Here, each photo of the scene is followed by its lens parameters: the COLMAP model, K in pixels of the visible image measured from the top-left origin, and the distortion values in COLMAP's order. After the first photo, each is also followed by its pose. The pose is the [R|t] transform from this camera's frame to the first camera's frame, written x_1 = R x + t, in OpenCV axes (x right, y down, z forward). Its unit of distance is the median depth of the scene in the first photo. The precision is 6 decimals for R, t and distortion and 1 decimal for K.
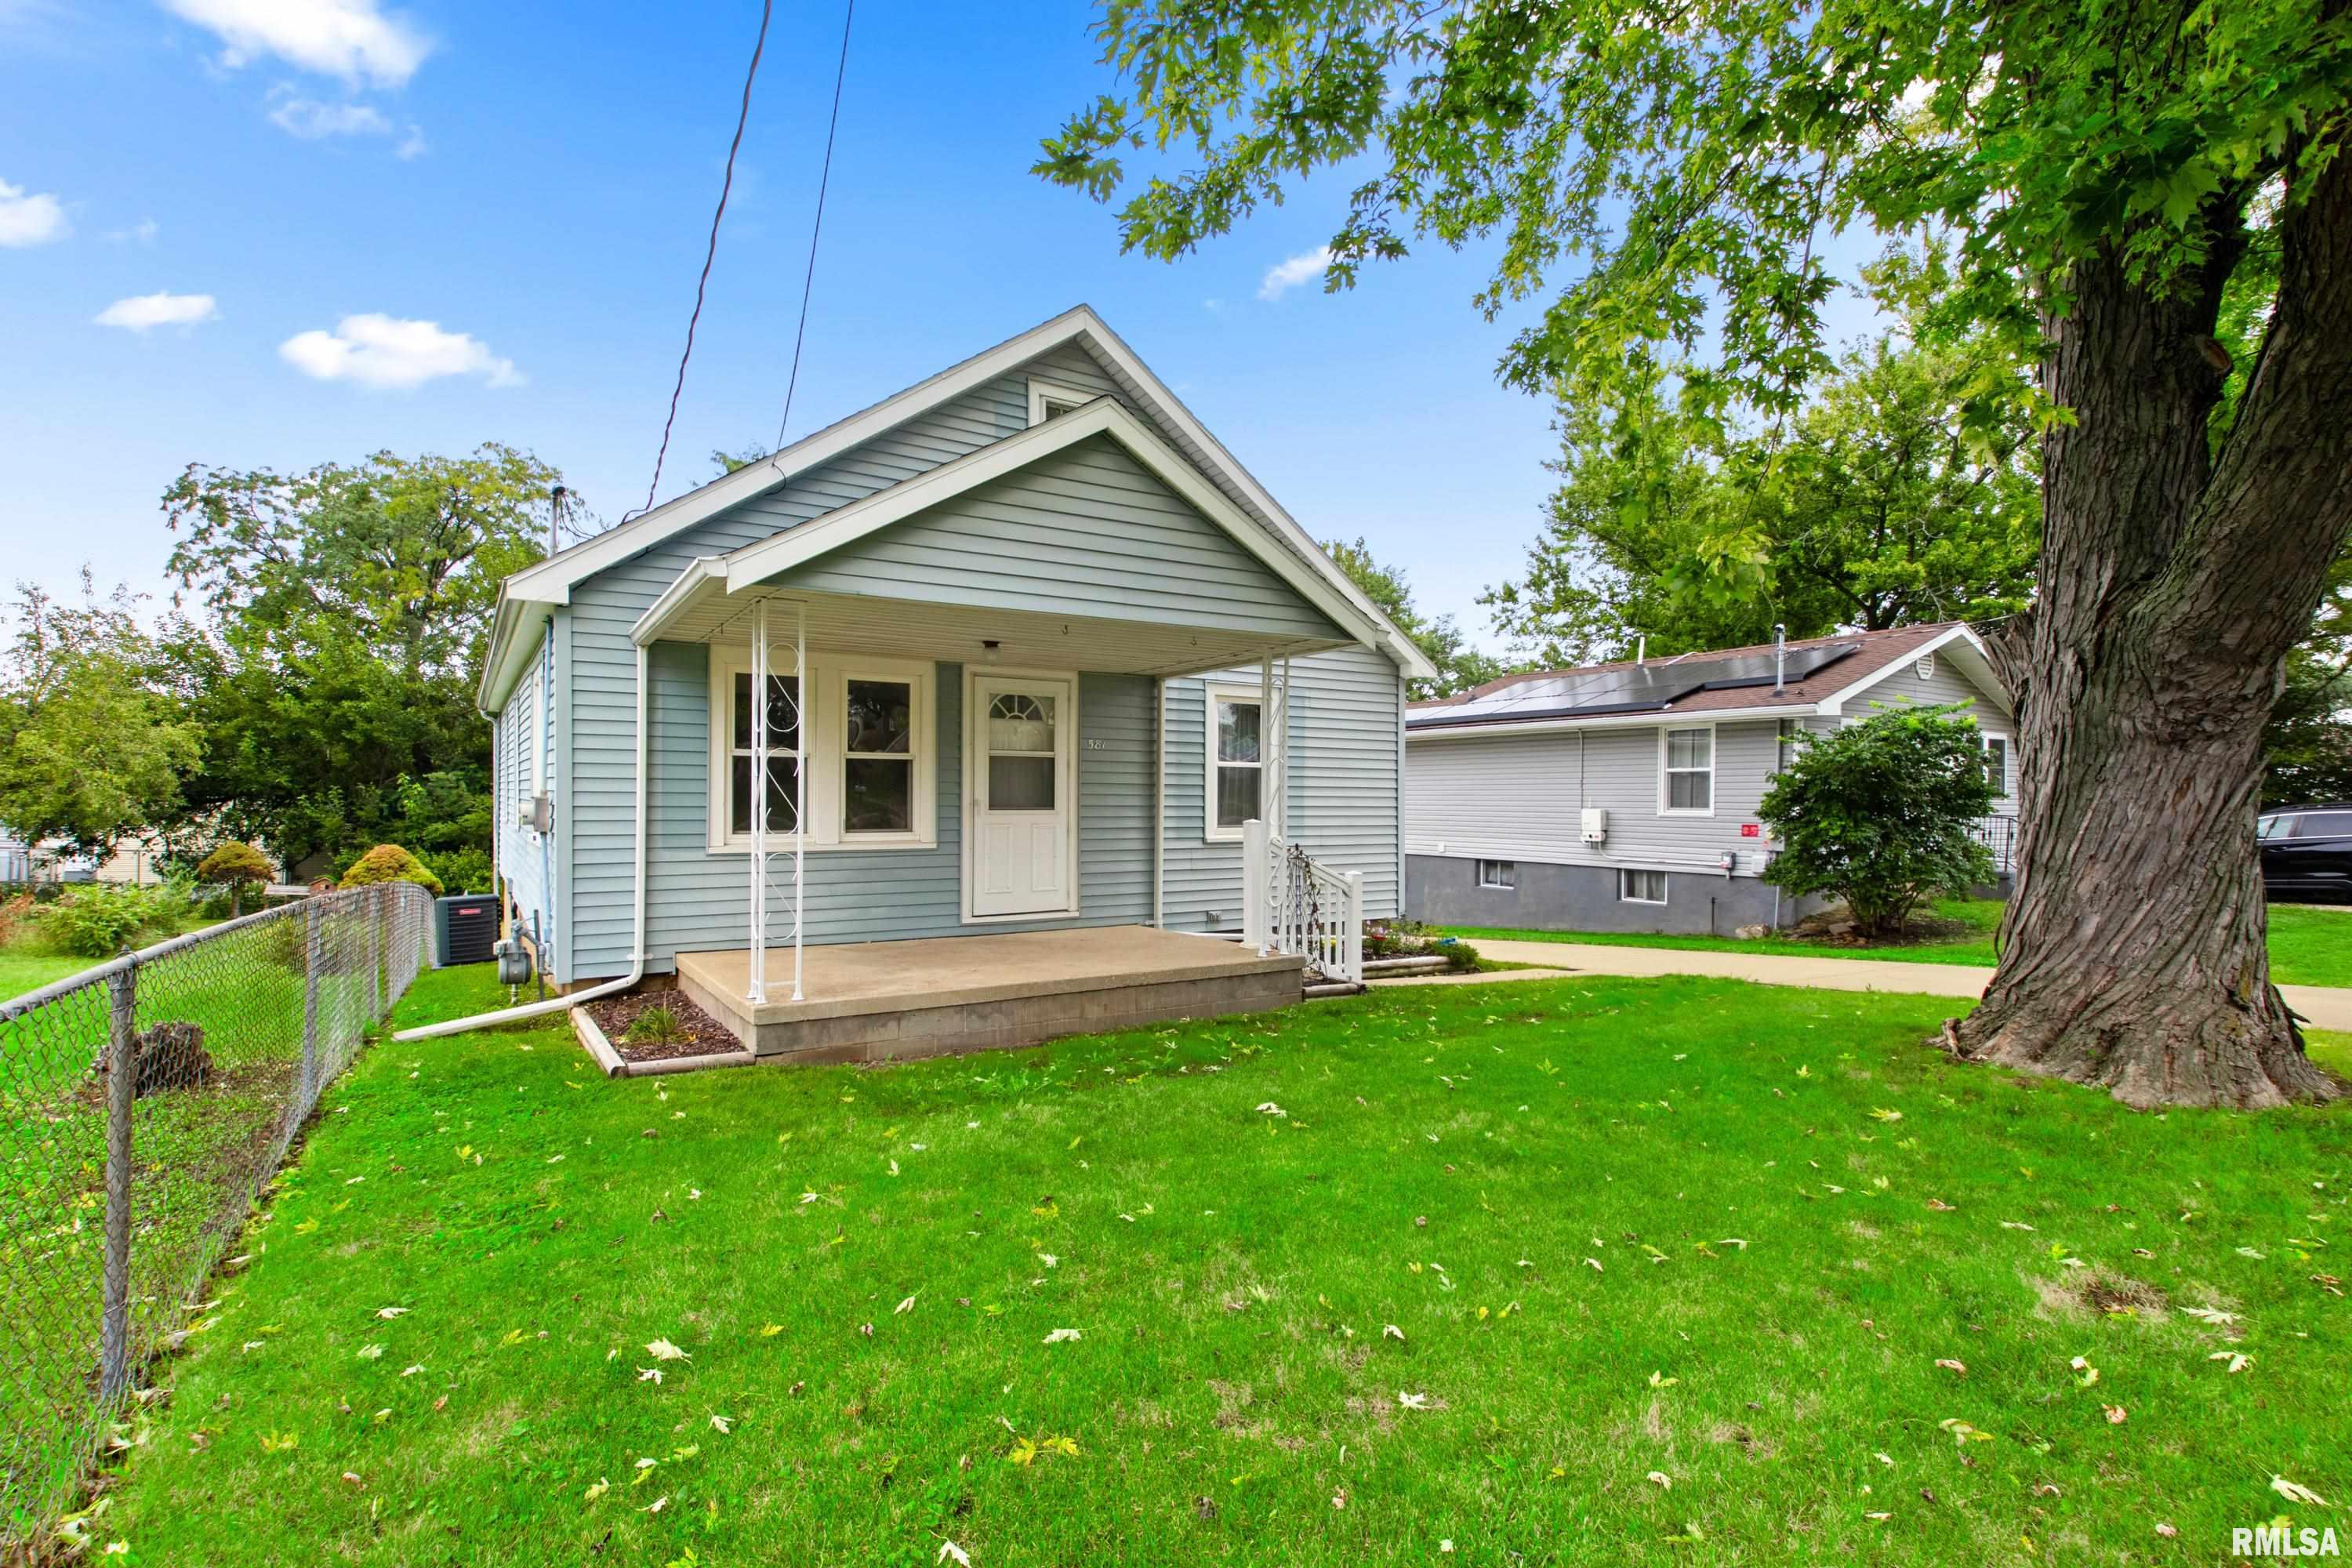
lens RADIAL K [[1106.7, 0, 1161.7], [0, 1106.7, 789.2], [0, 0, 1]] dist [0.003039, -0.000089]
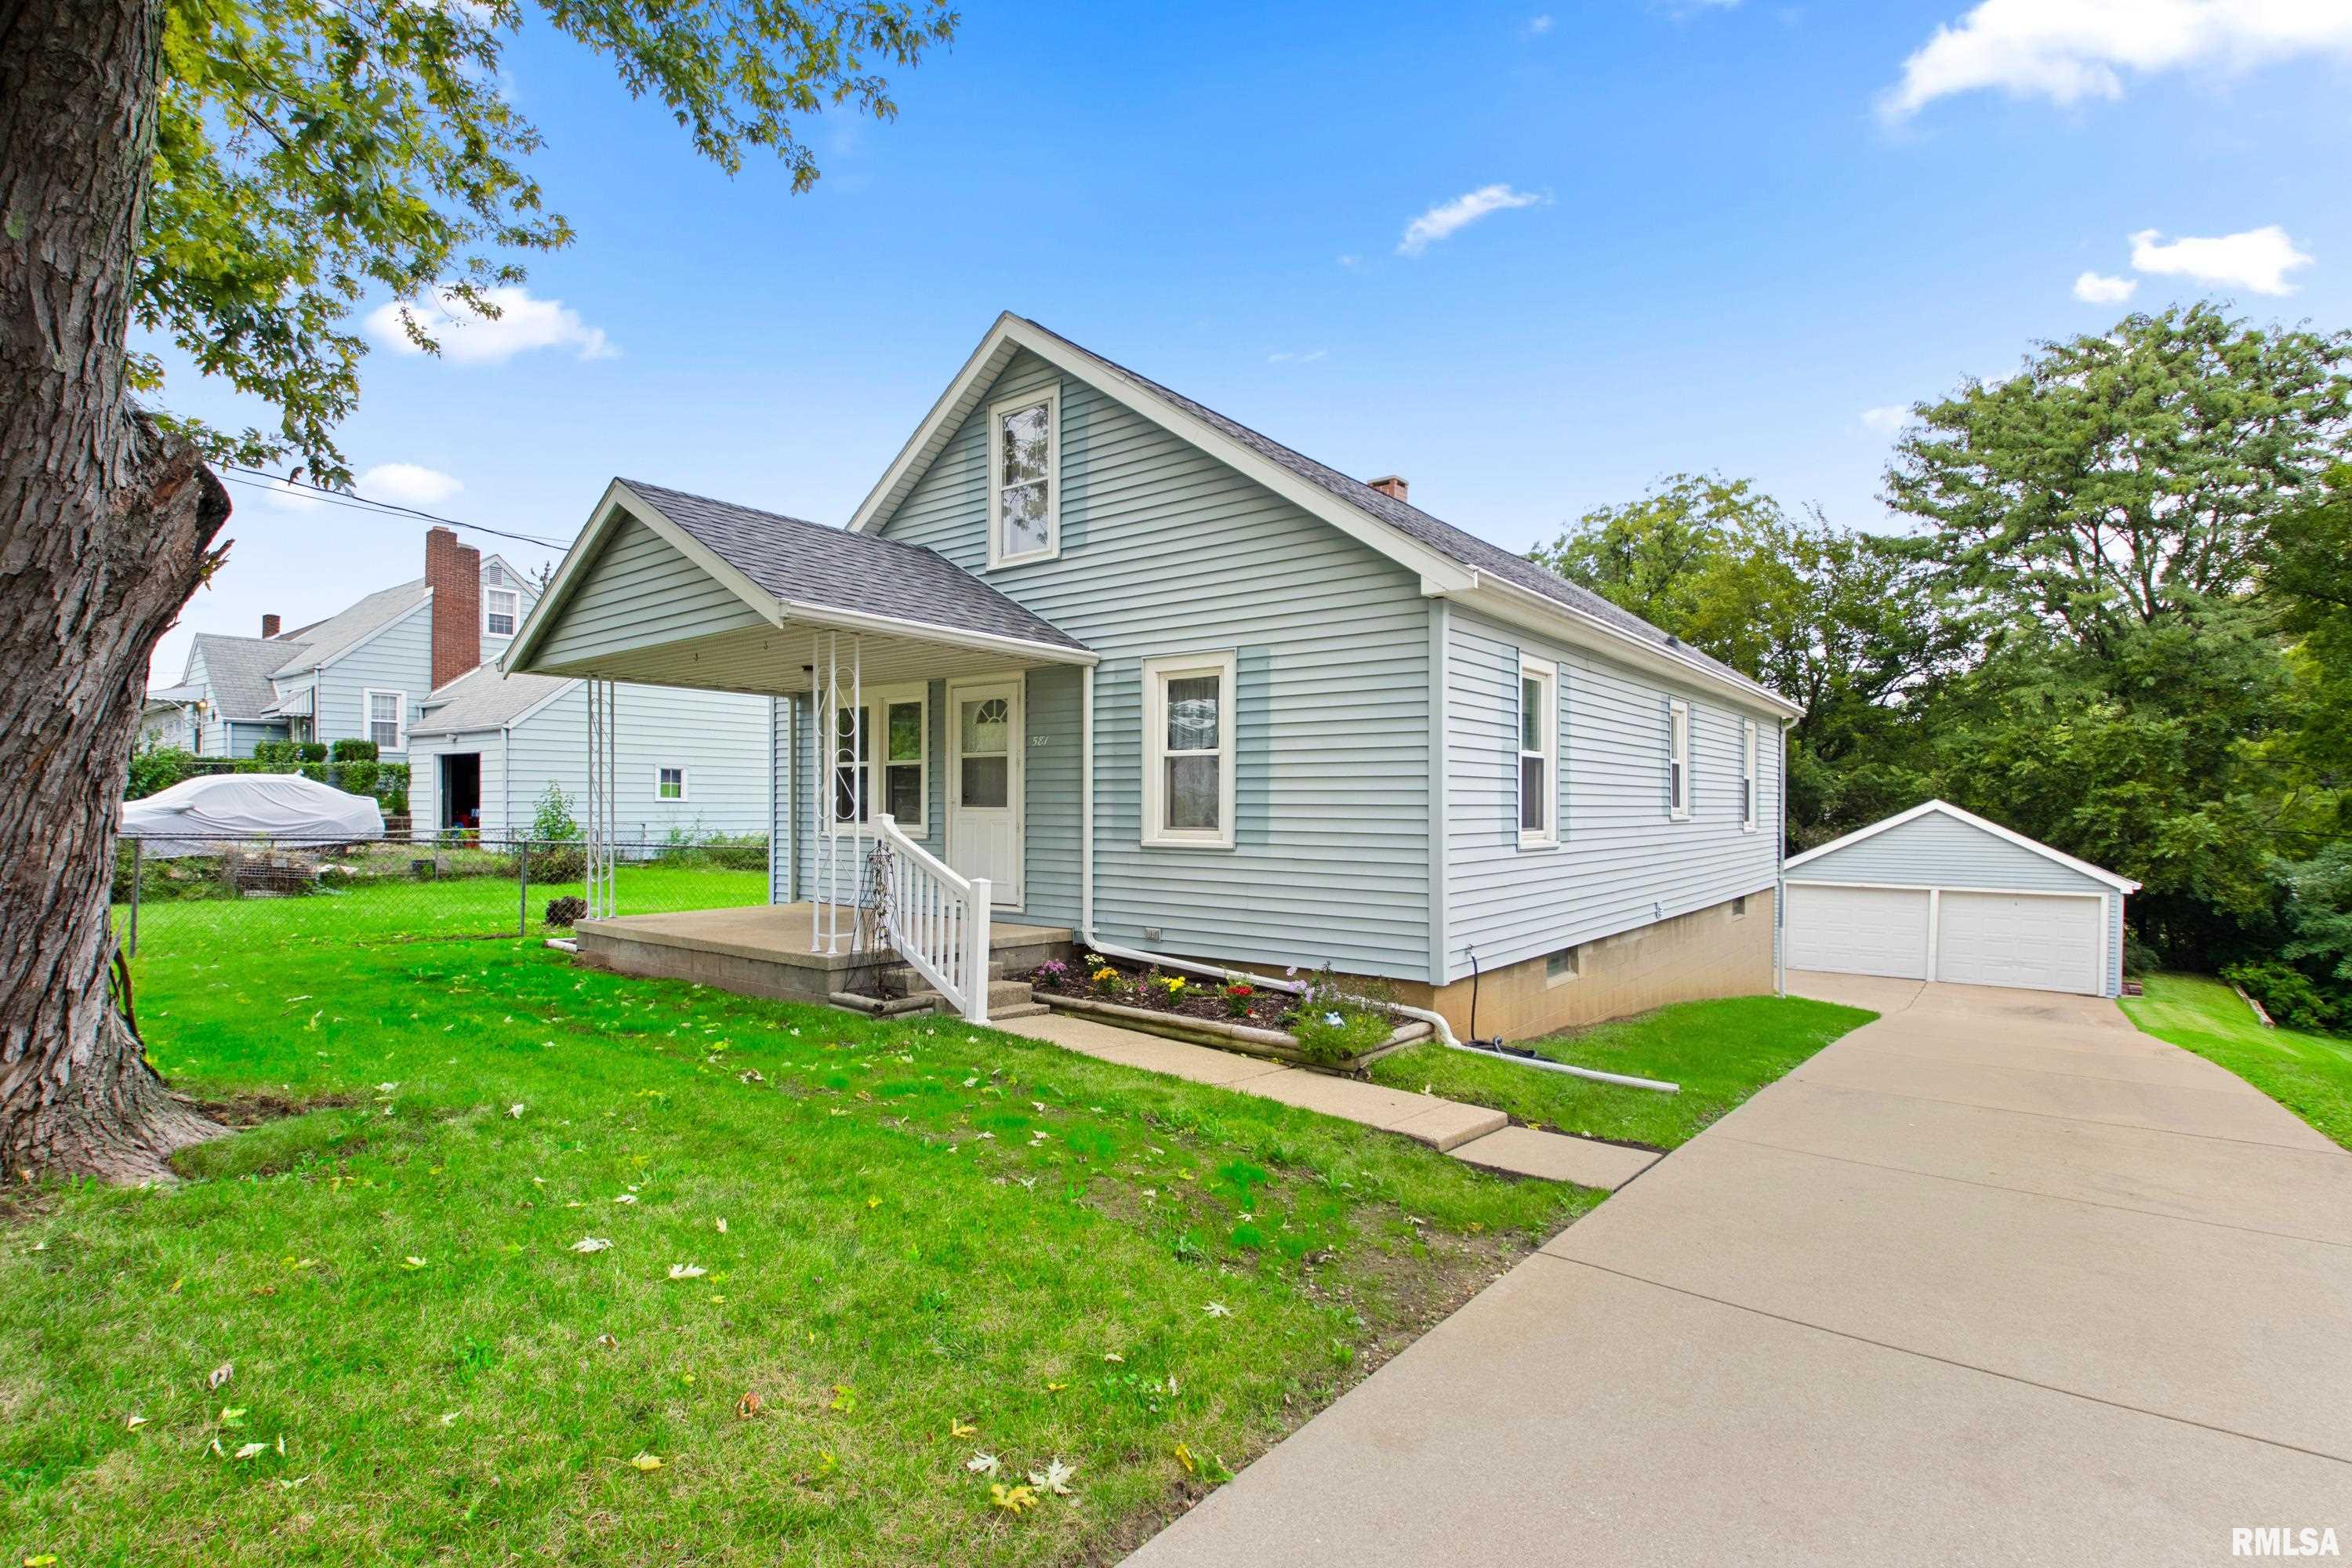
lens RADIAL K [[1106.7, 0, 1161.7], [0, 1106.7, 789.2], [0, 0, 1]] dist [0.003039, -0.000089]
pose [[0.331109, -0.019516, -0.943390, 0.942083], [0.004099, 0.999806, -0.019245, 0.022735], [0.943583, 0.002505, 0.331125, 0.806989]]
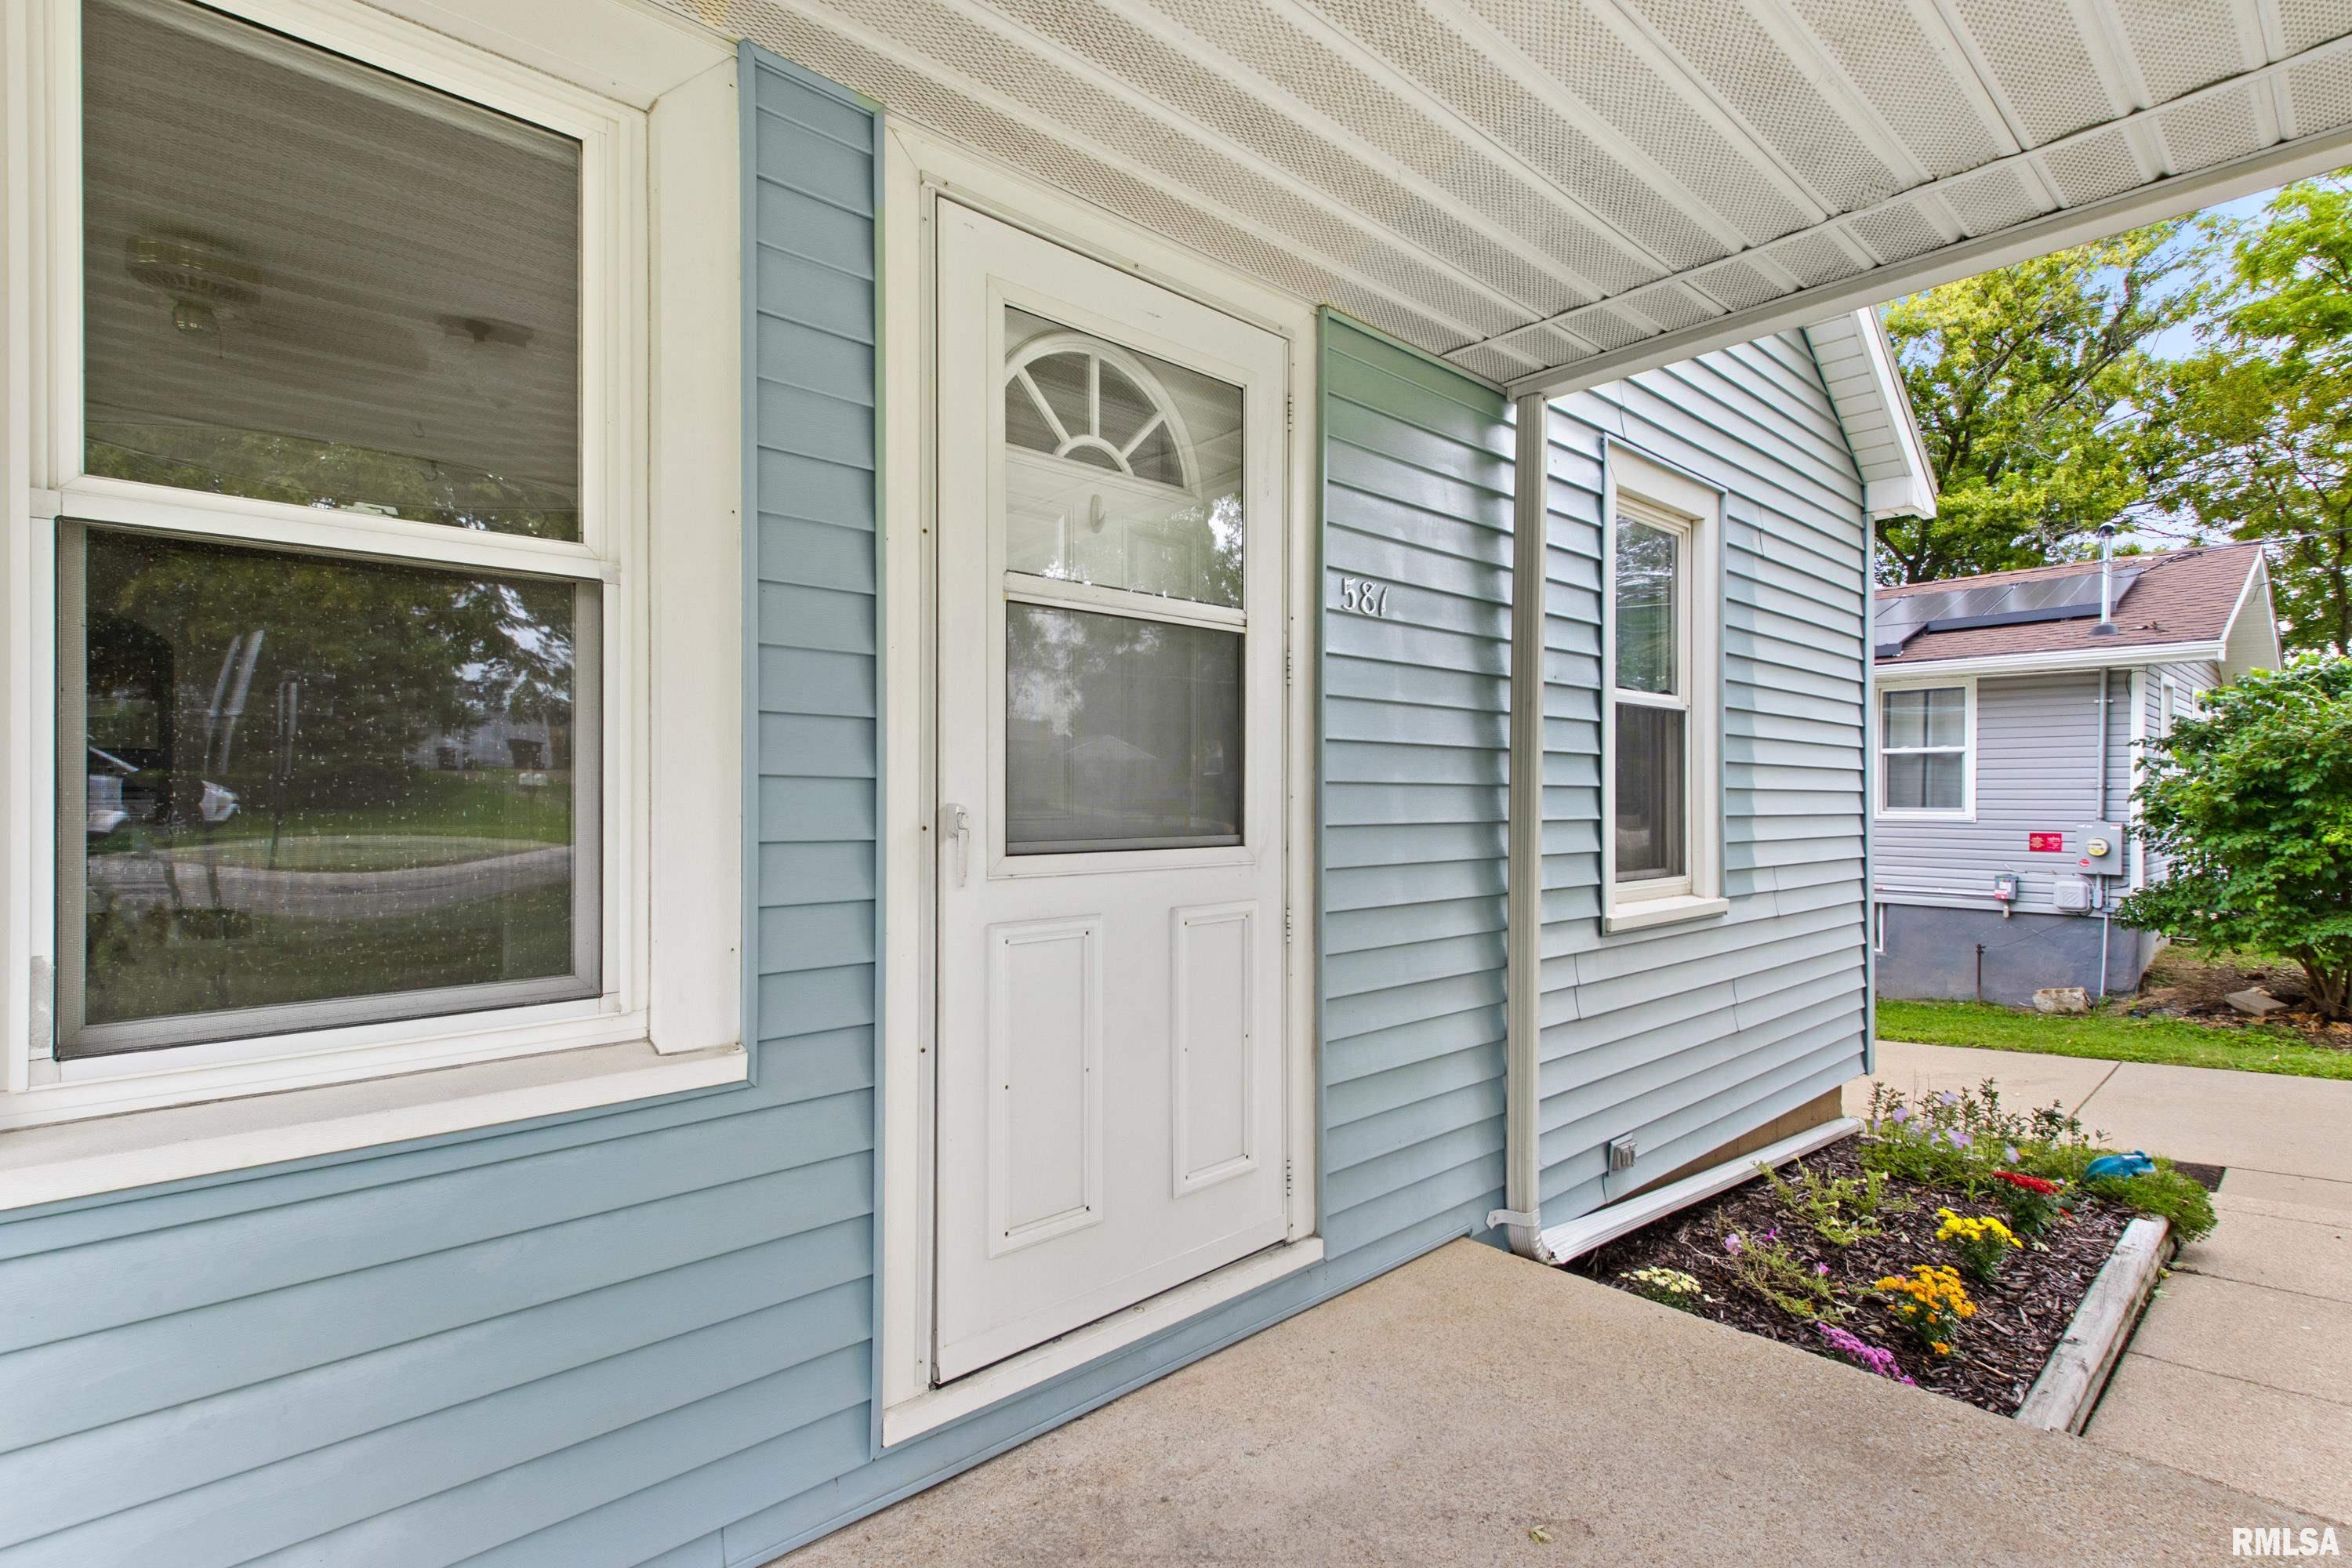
lens RADIAL K [[1106.7, 0, 1161.7], [0, 1106.7, 789.2], [0, 0, 1]] dist [0.003039, -0.000089]
pose [[0.984950, -0.001887, 0.172830, -0.160266], [0.001154, 0.999990, 0.004340, 0.004867], [-0.172836, -0.004075, 0.984942, 0.774064]]
